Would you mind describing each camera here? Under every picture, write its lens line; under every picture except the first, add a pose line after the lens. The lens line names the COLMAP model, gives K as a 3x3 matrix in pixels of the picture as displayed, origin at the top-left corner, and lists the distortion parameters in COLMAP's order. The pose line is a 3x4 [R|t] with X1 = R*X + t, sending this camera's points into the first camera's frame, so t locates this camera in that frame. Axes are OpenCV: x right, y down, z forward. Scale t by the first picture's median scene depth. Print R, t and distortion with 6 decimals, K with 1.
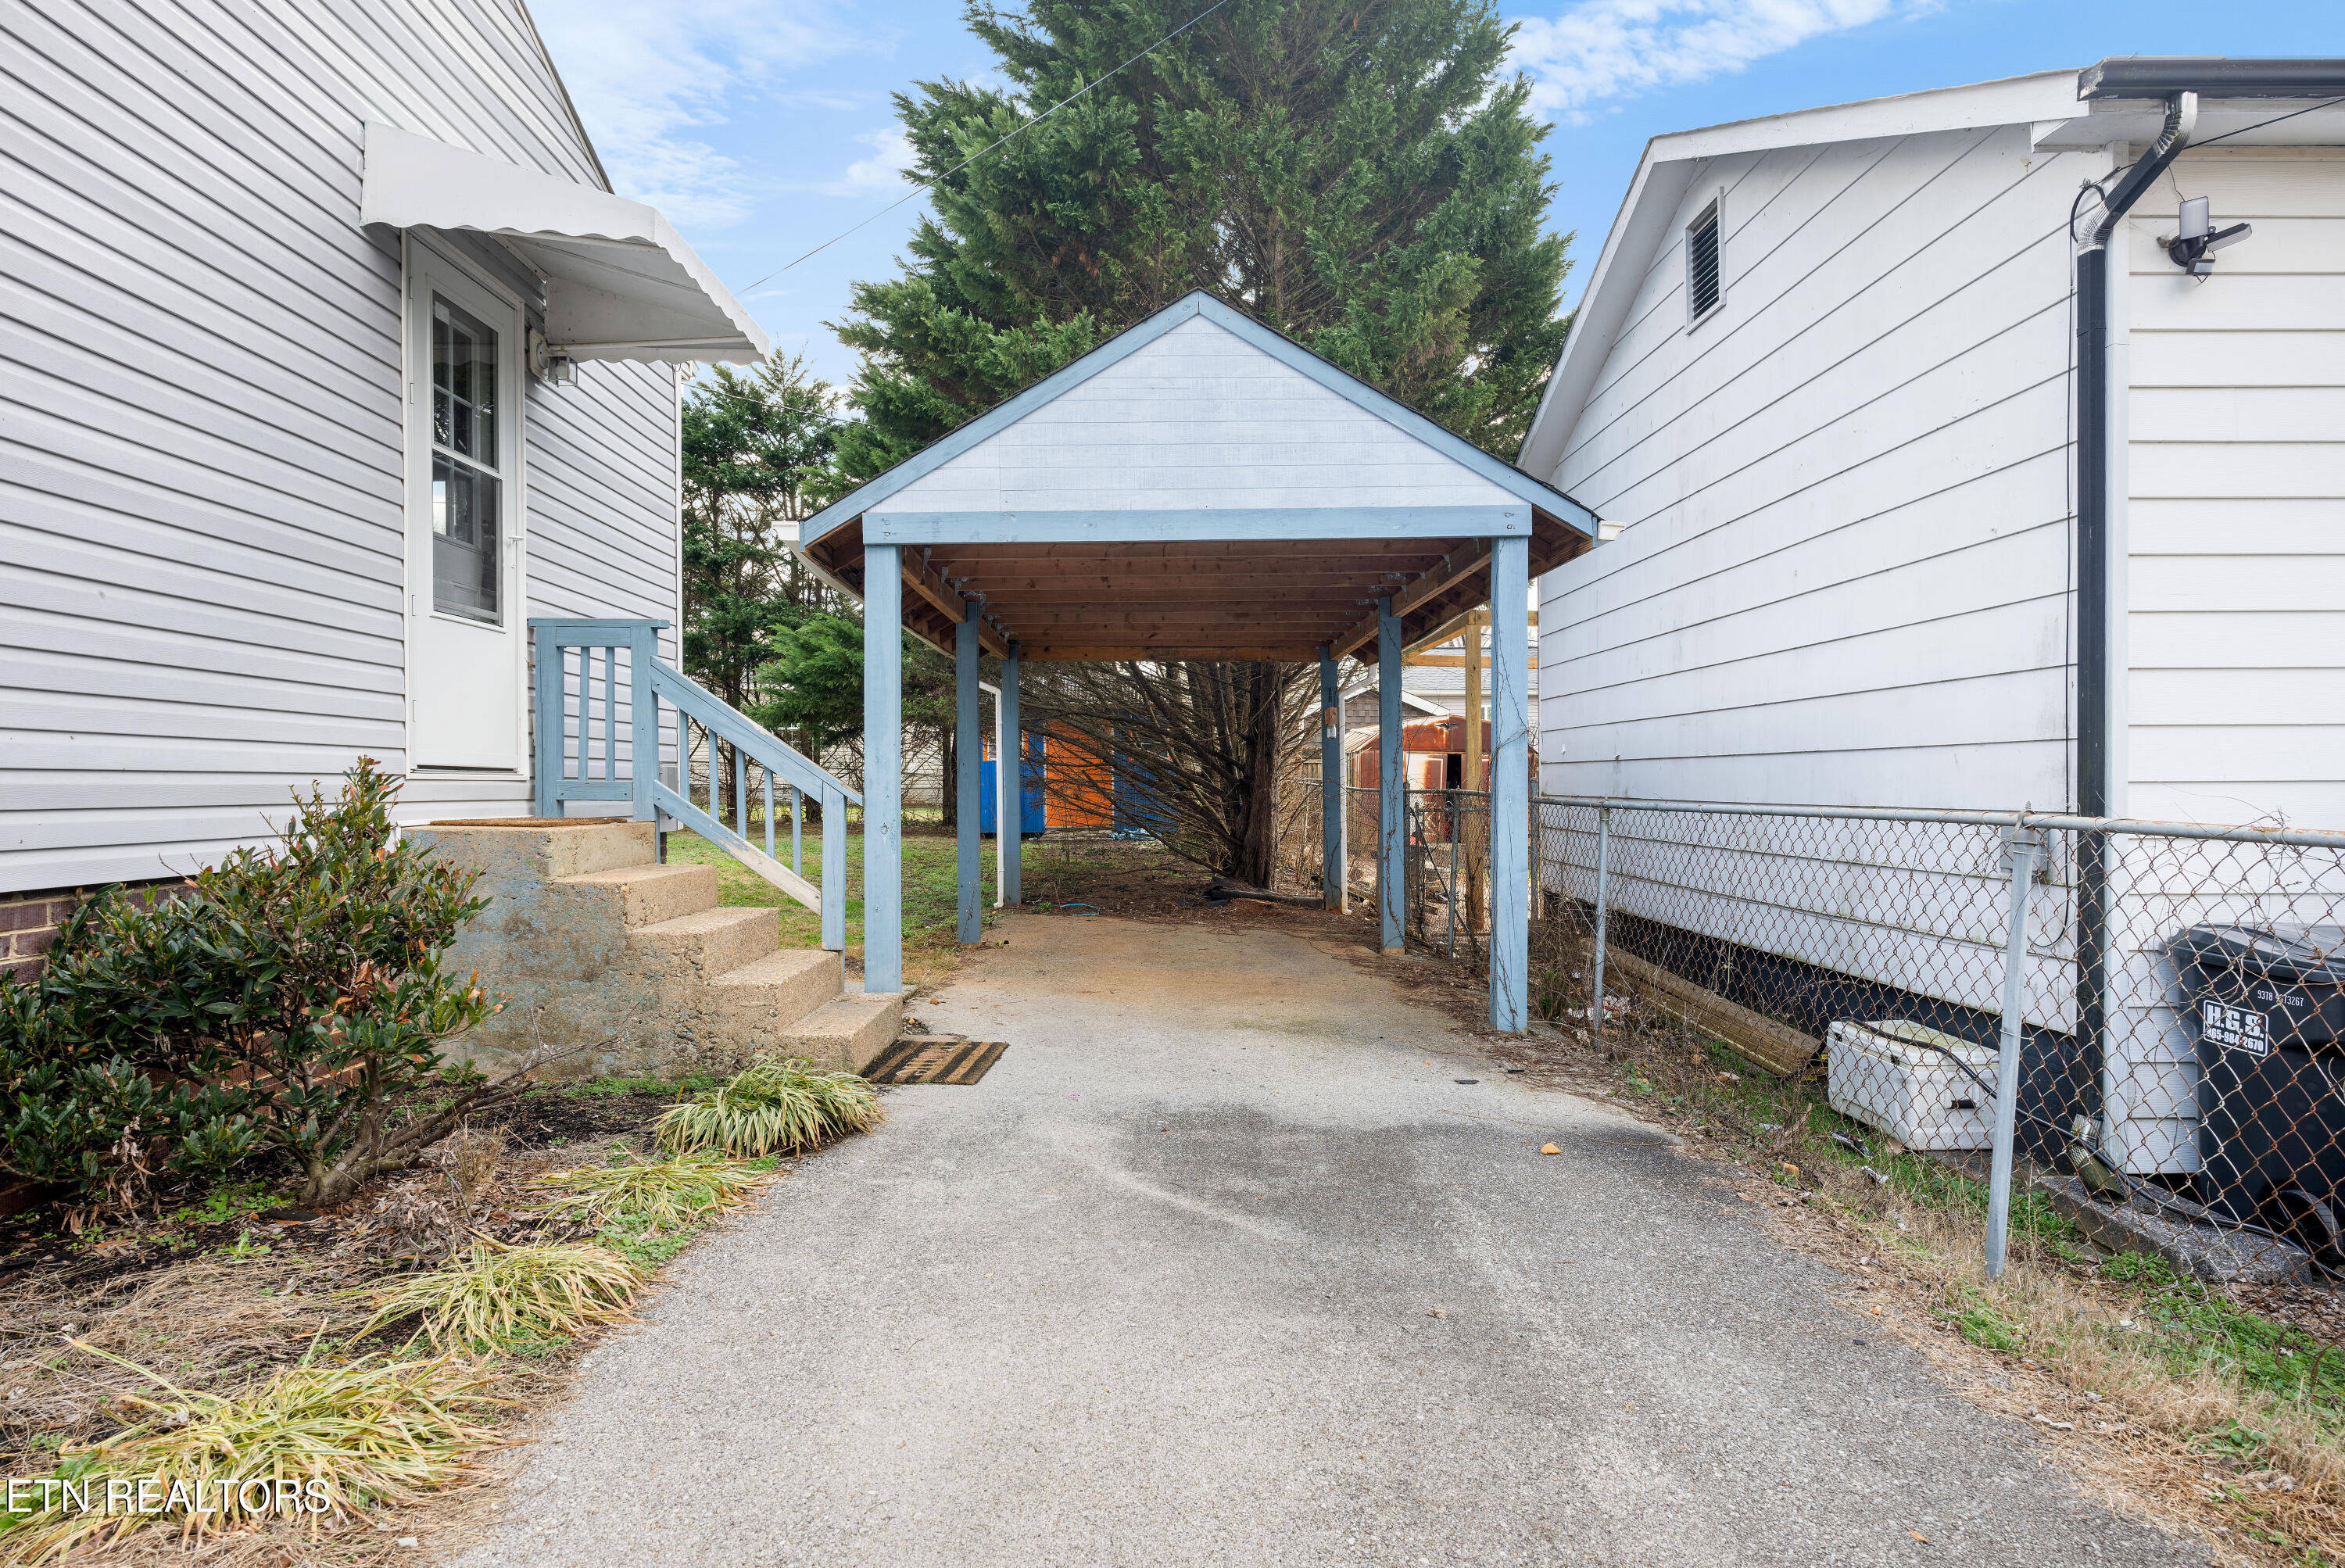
lens RADIAL K [[1360.5, 0, 1201.5], [0, 1360.5, 774.6], [0, 0, 1]] dist [-0.002595, -0.001114]
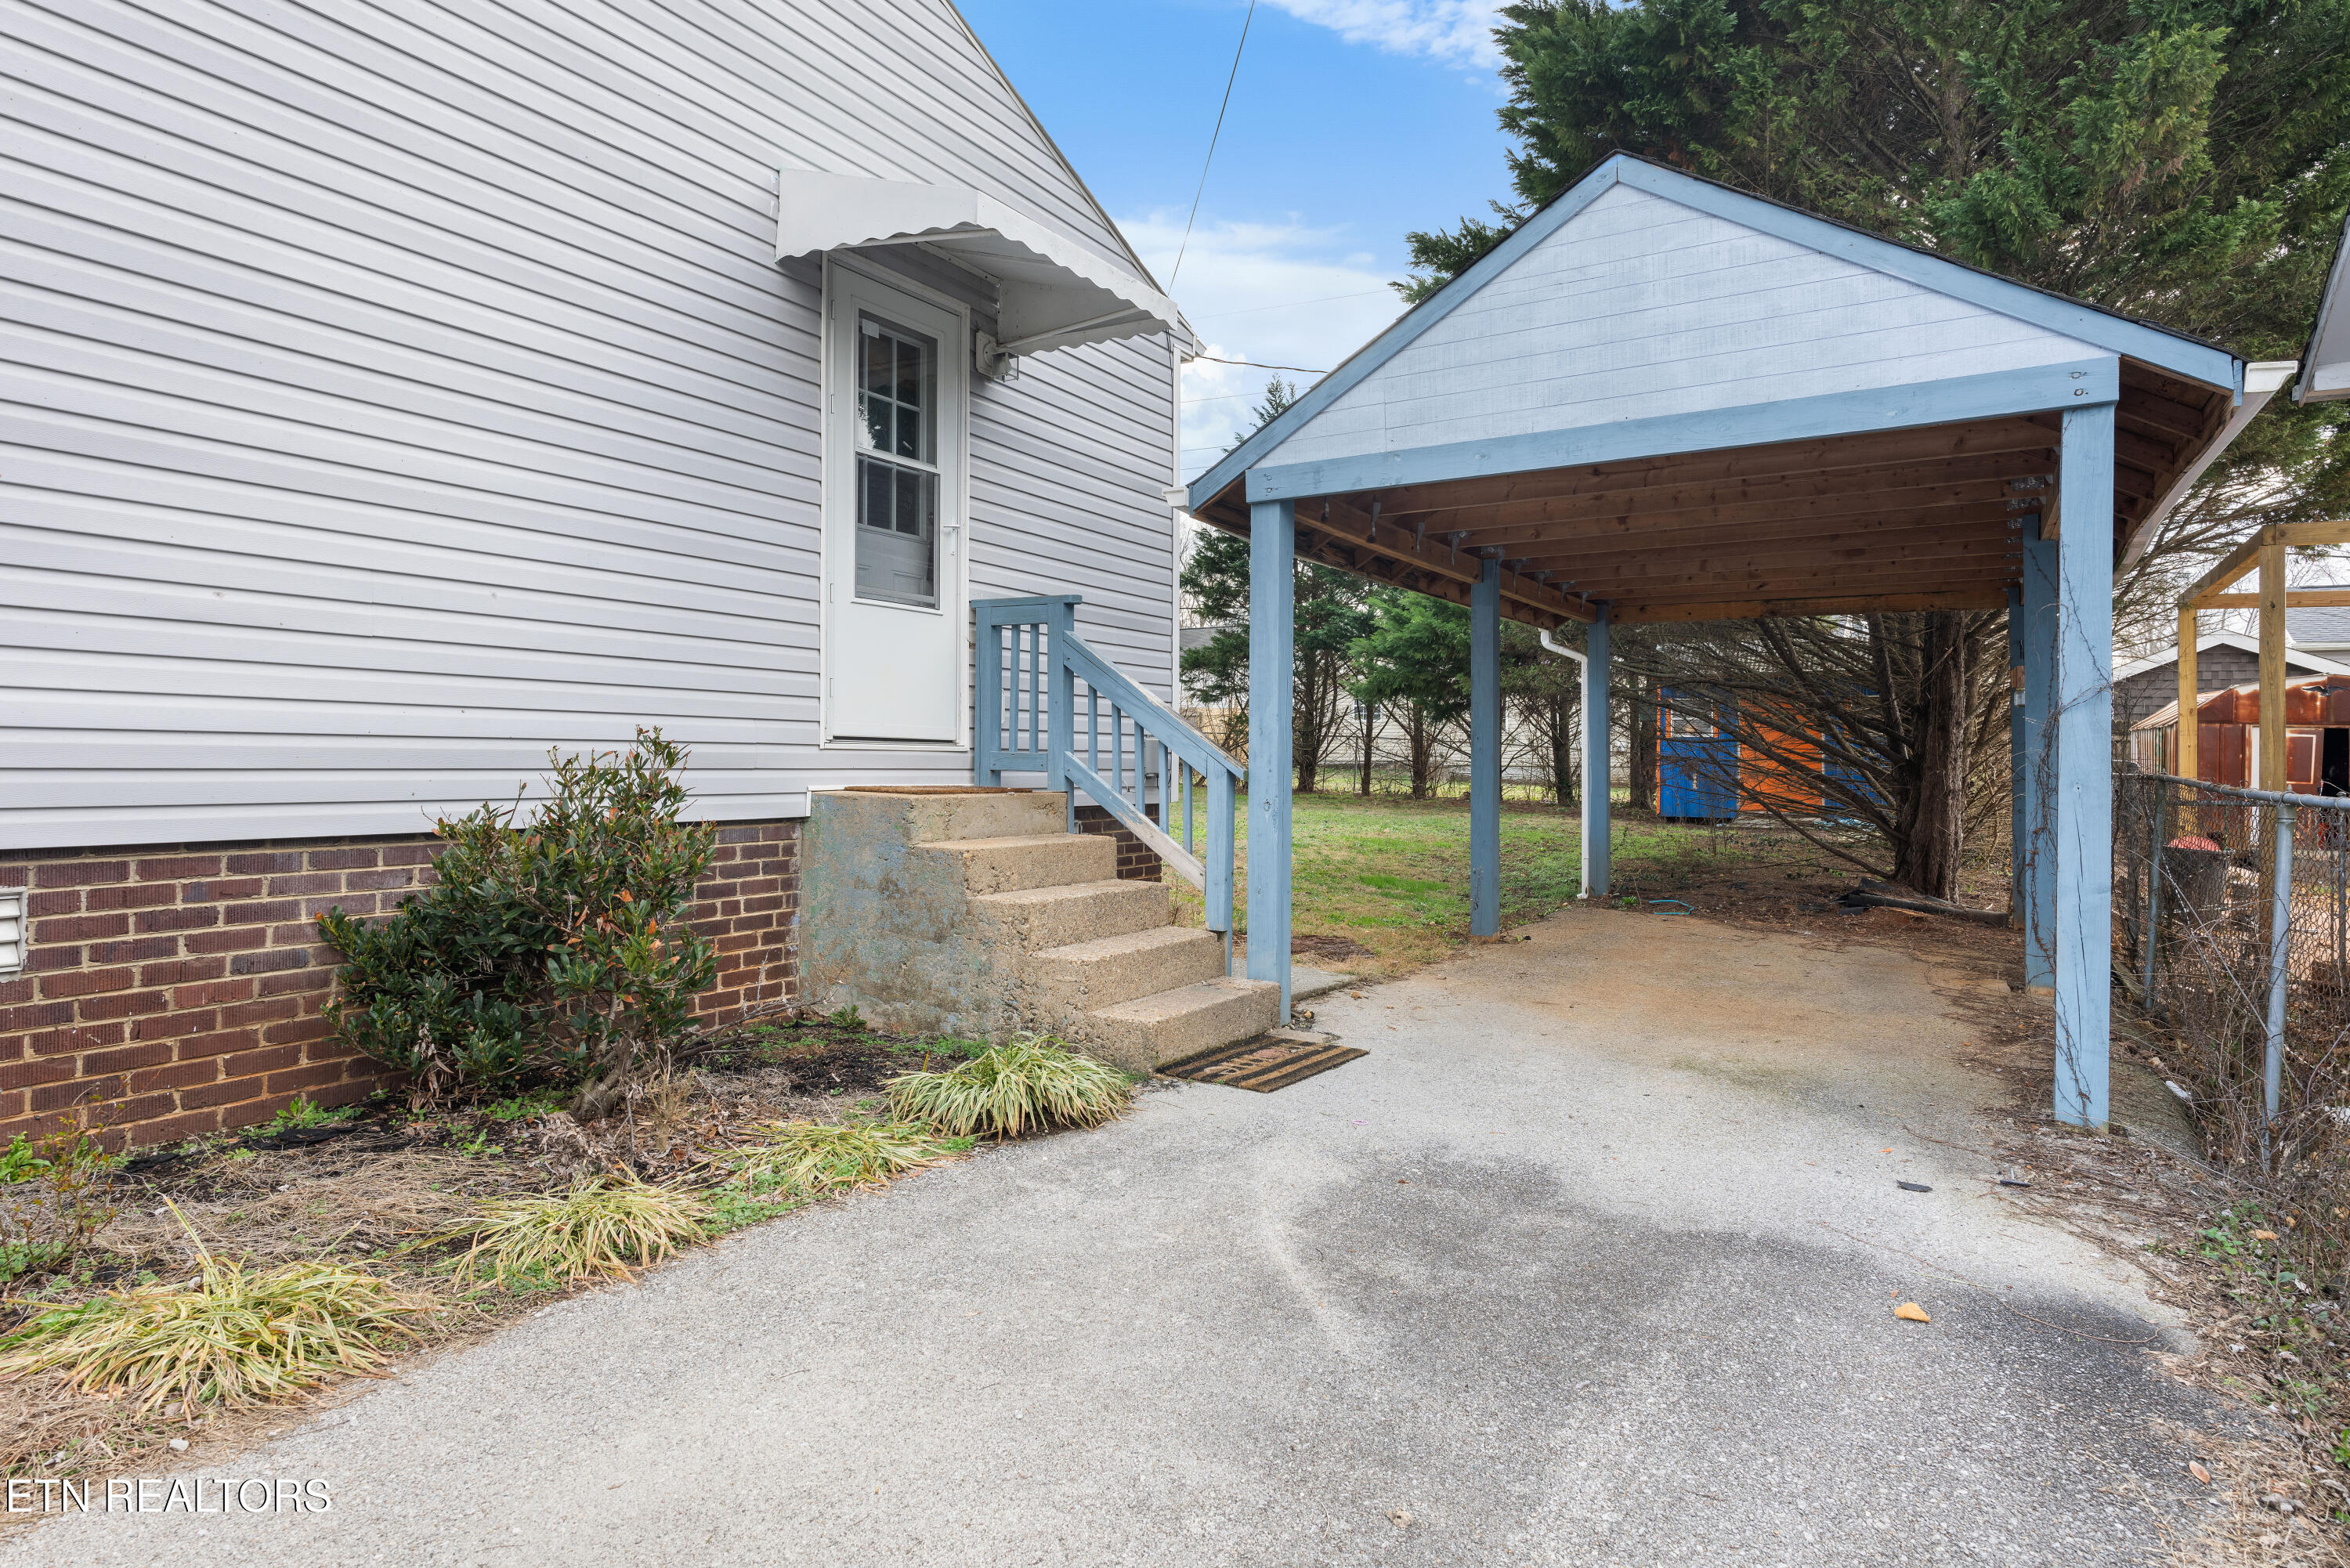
lens RADIAL K [[1378.6, 0, 1152.1], [0, 1378.6, 740.2], [0, 0, 1]] dist [-0.003091, 0.000203]
pose [[0.839158, 0.001102, -0.543887, 0.216788], [-0.006170, 0.999953, -0.007494, 0.002827], [0.543853, 0.009645, 0.839125, 0.163090]]
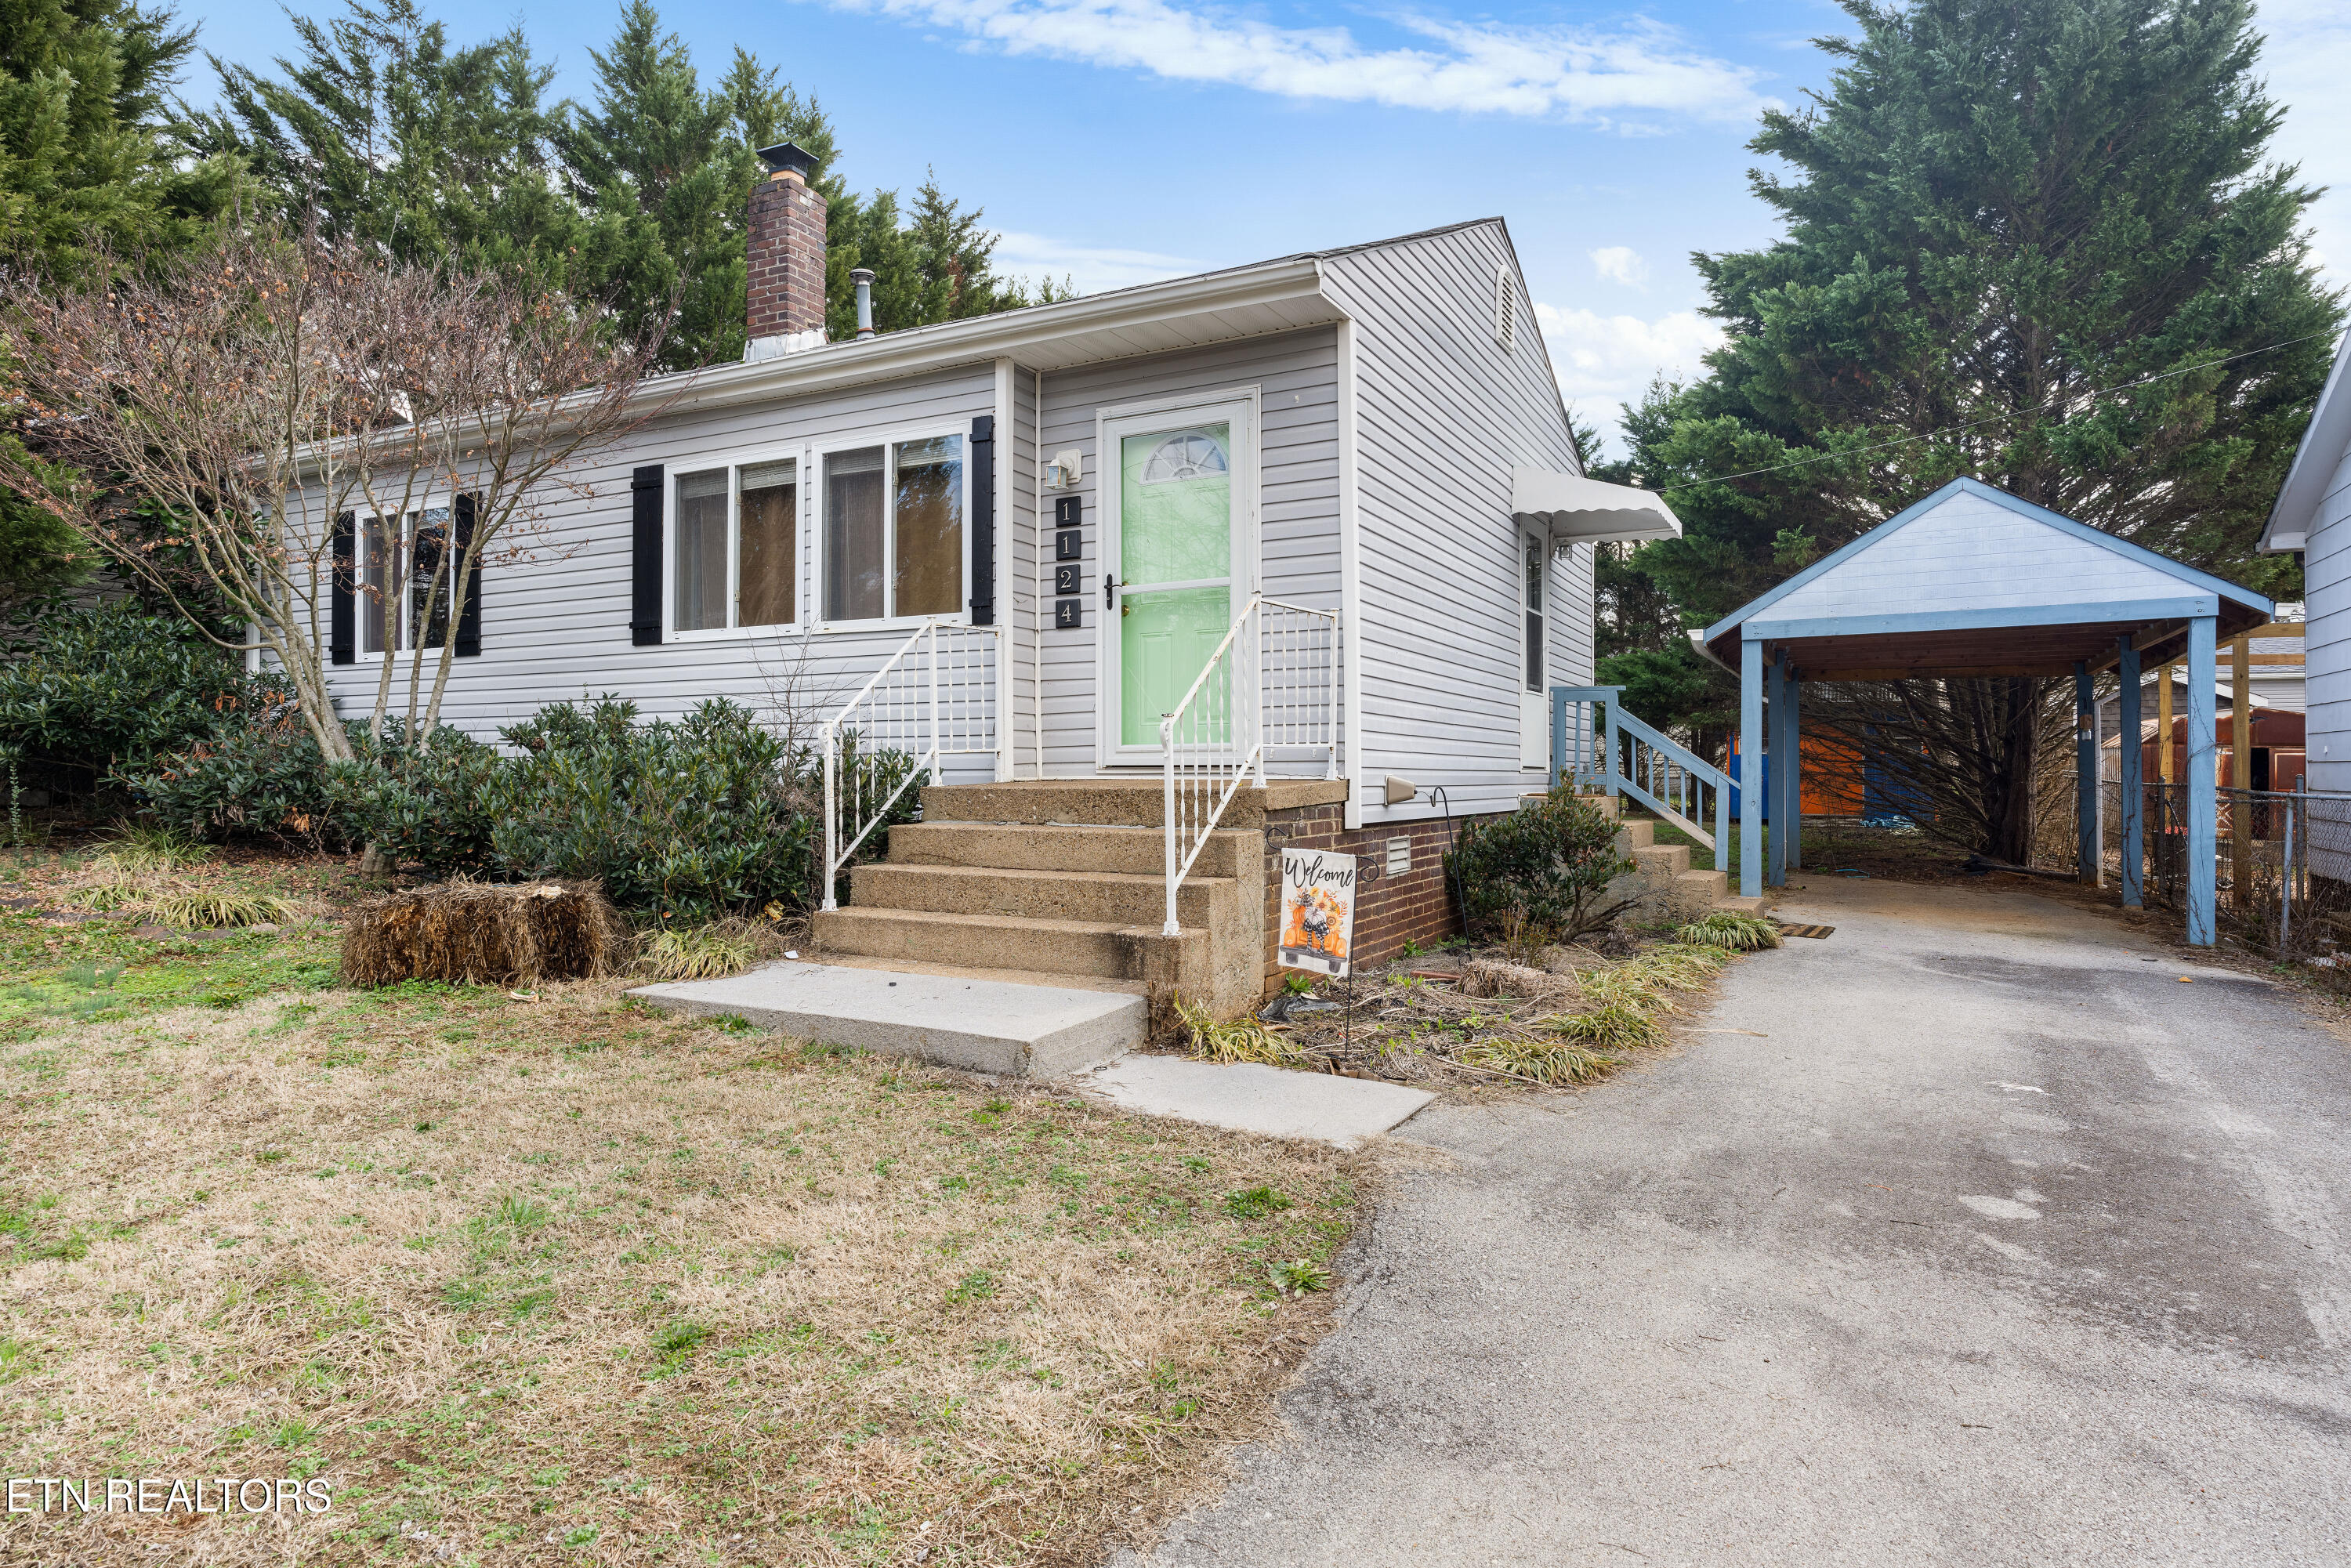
lens RADIAL K [[1362.8, 0, 1172.9], [0, 1362.8, 754.9], [0, 0, 1]] dist [0.001986, 0.000746]
pose [[0.867271, 0.000965, -0.497835, -0.008626], [-0.003527, 0.999985, -0.004206, -0.012133], [0.497823, 0.005403, 0.867262, -0.901340]]
